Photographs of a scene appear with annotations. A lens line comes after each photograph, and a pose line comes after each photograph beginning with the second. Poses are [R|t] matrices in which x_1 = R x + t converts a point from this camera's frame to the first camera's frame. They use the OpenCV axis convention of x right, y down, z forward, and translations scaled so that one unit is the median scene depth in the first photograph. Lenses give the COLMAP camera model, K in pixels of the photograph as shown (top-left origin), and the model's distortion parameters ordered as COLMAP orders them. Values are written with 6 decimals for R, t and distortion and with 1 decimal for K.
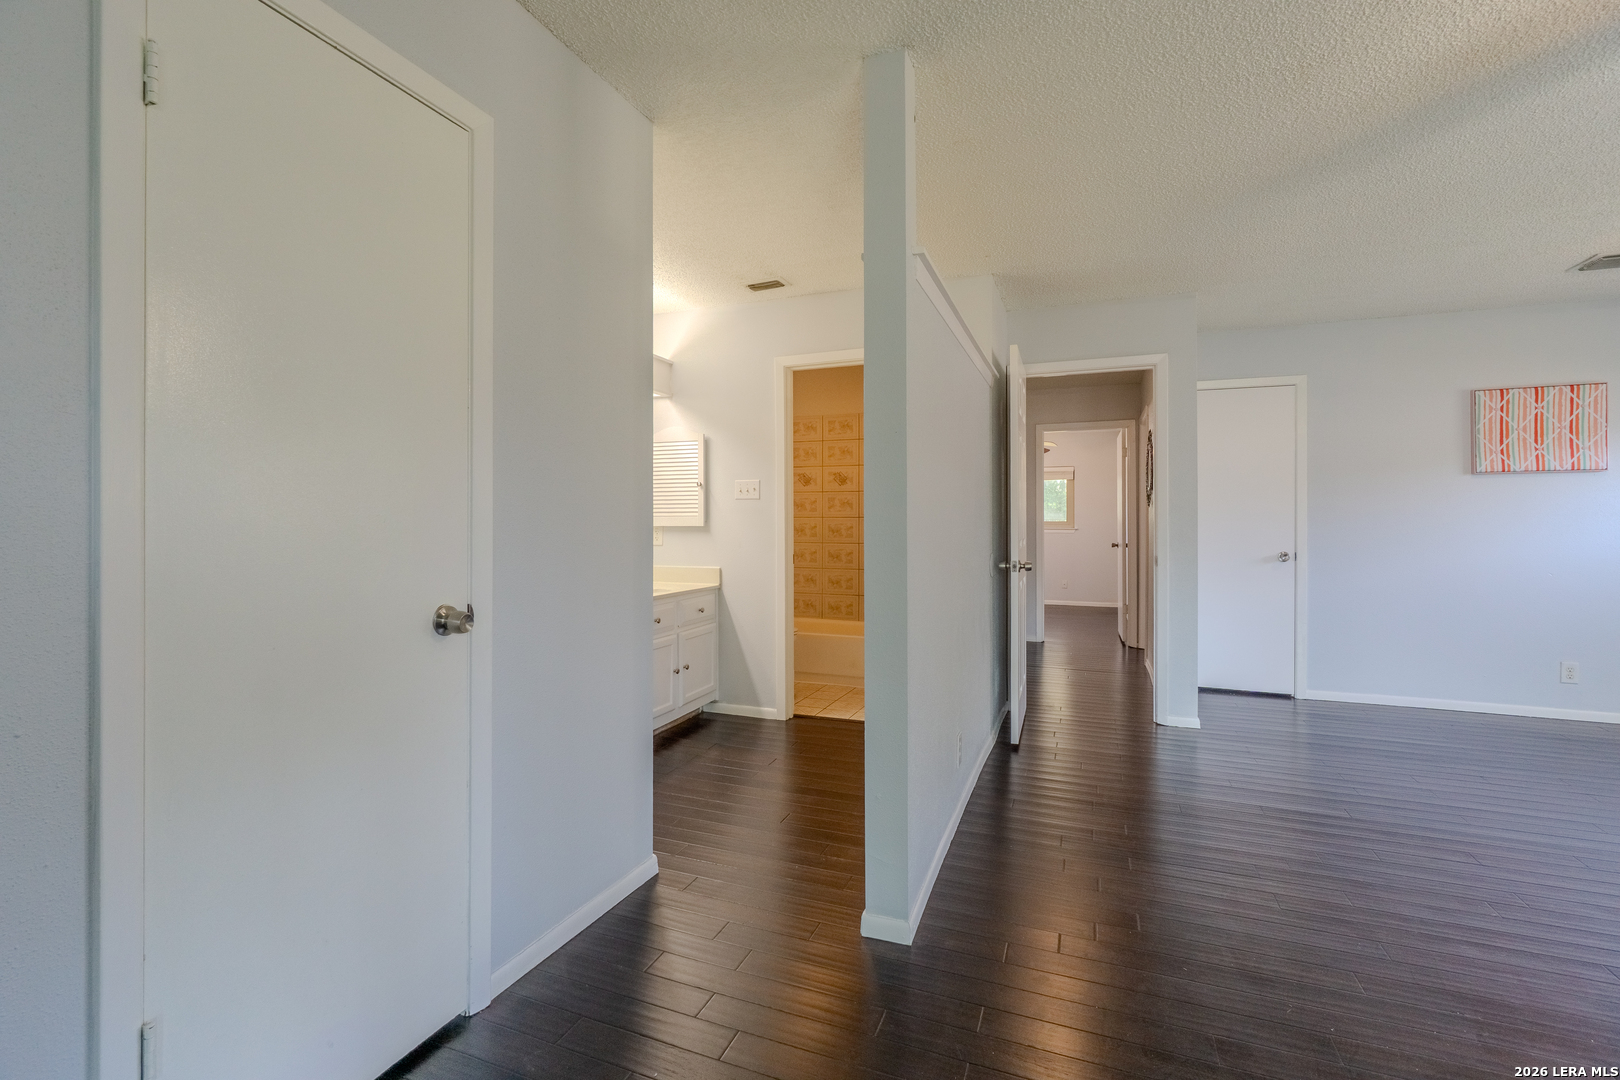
lens RADIAL K [[709.1, 0, 812.0], [0, 709.1, 527.9], [0, 0, 1]] dist [-0.005698, 0.002297]
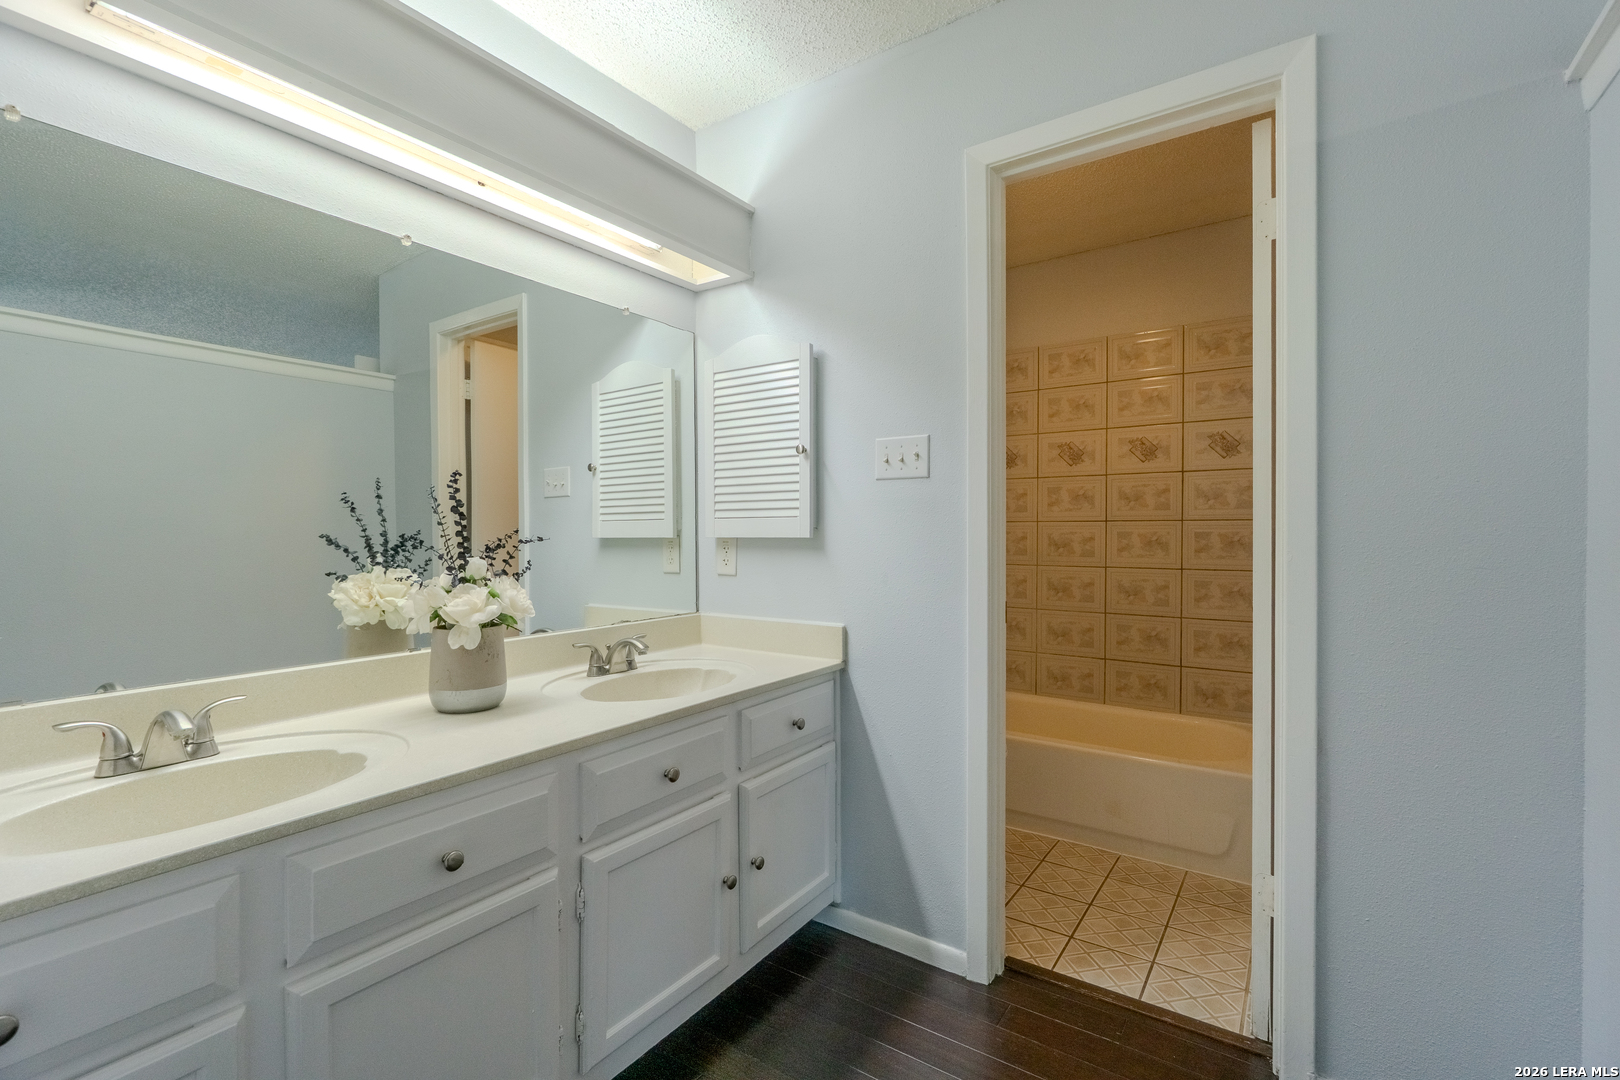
lens RADIAL K [[709.1, 0, 820.5], [0, 709.1, 538.8], [0, 0, 1]] dist [-0.005698, 0.002297]
pose [[0.974704, 0.003421, -0.223474, -0.039829], [-0.002234, 0.999982, 0.005567, -0.004746], [0.223489, -0.004927, 0.974694, 0.538073]]
